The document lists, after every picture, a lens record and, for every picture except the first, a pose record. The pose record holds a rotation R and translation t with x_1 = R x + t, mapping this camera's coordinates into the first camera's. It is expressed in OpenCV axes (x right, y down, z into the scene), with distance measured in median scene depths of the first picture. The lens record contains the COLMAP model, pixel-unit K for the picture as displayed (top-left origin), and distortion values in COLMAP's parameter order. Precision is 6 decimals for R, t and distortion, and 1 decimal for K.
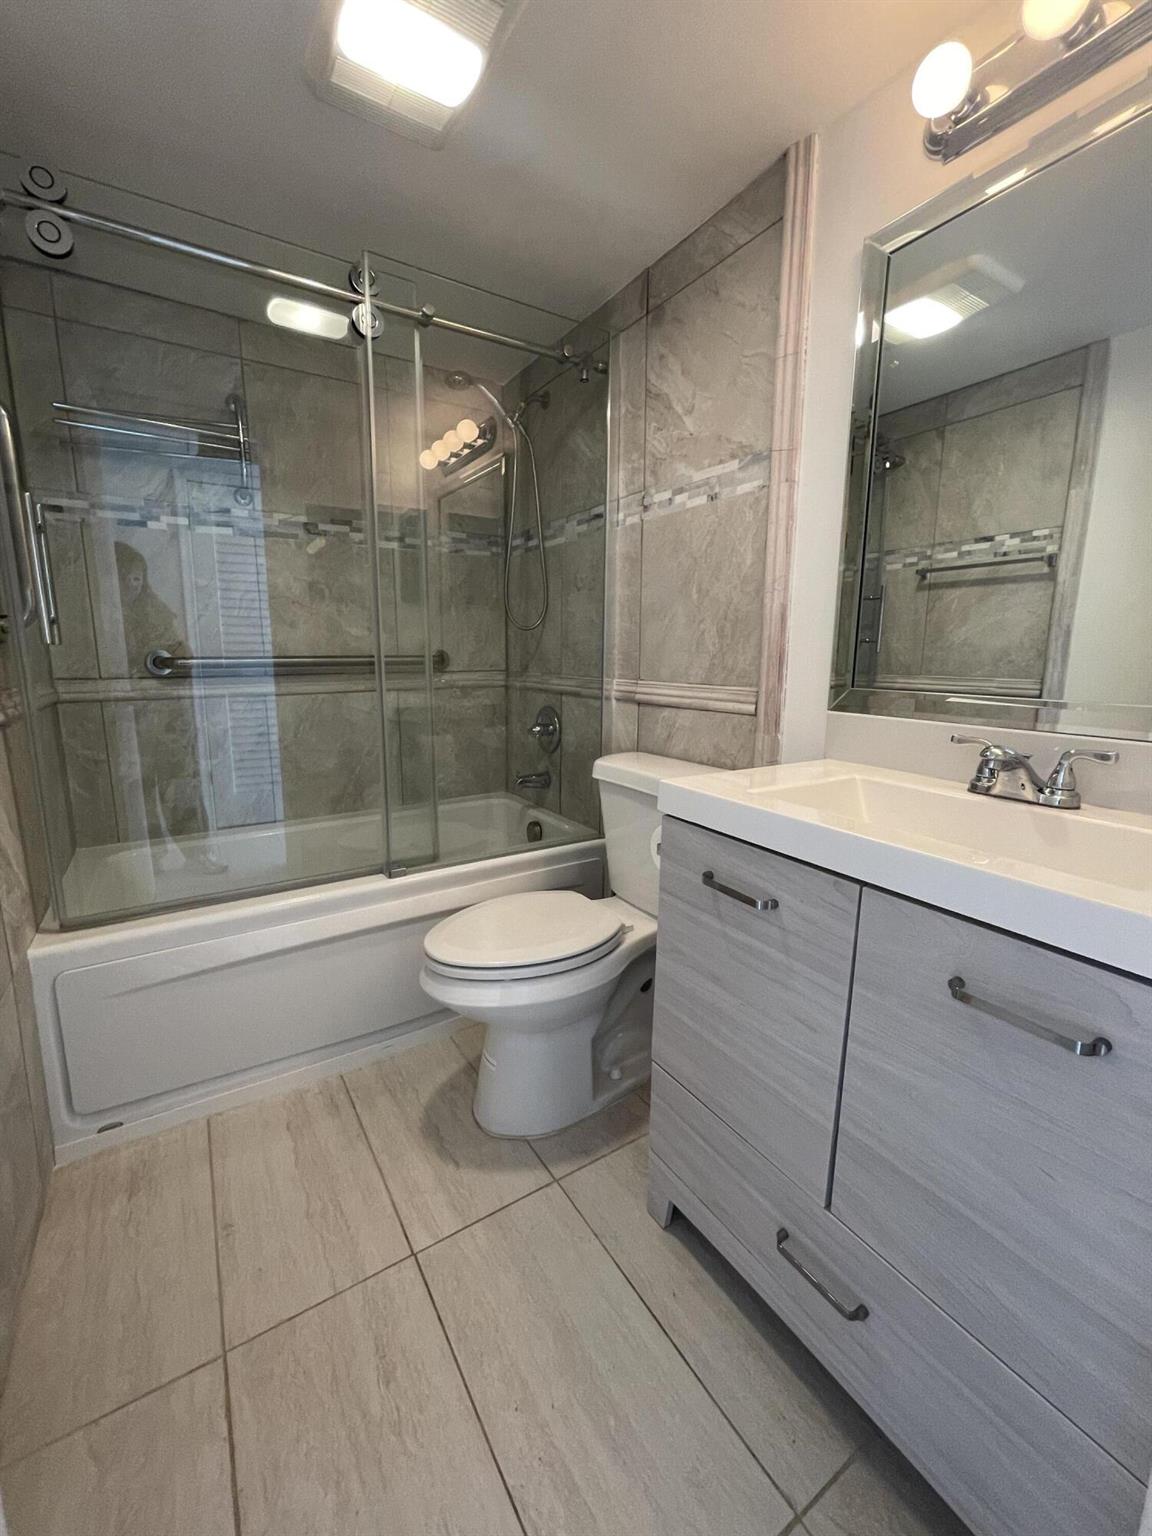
lens RADIAL K [[621.3, 0, 573.7], [0, 621.3, 757.4], [0, 0, 1]] dist [-0.002043, 0.000052]
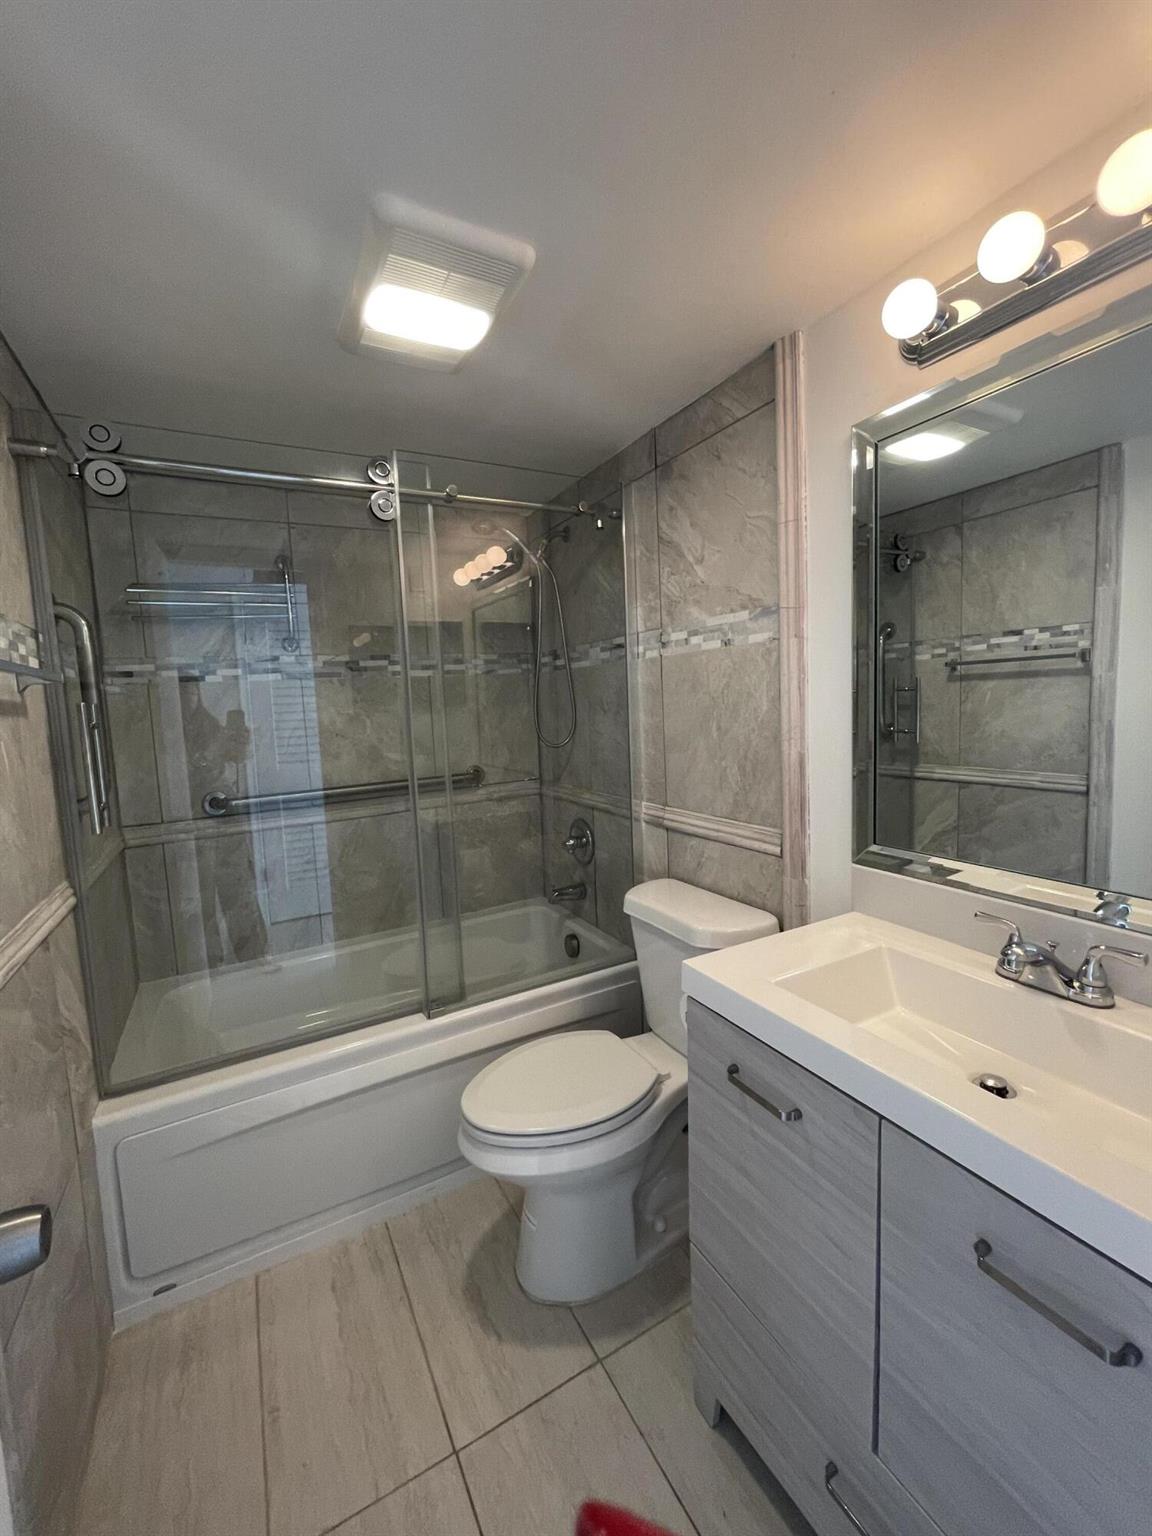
lens RADIAL K [[621.3, 0, 573.7], [0, 621.3, 757.4], [0, 0, 1]] dist [-0.002043, 0.000052]
pose [[0.996699, -0.043275, -0.068696, 0.031440], [0.037898, 0.996254, -0.077732, -0.151255], [0.071802, 0.074872, 0.994605, -0.033431]]
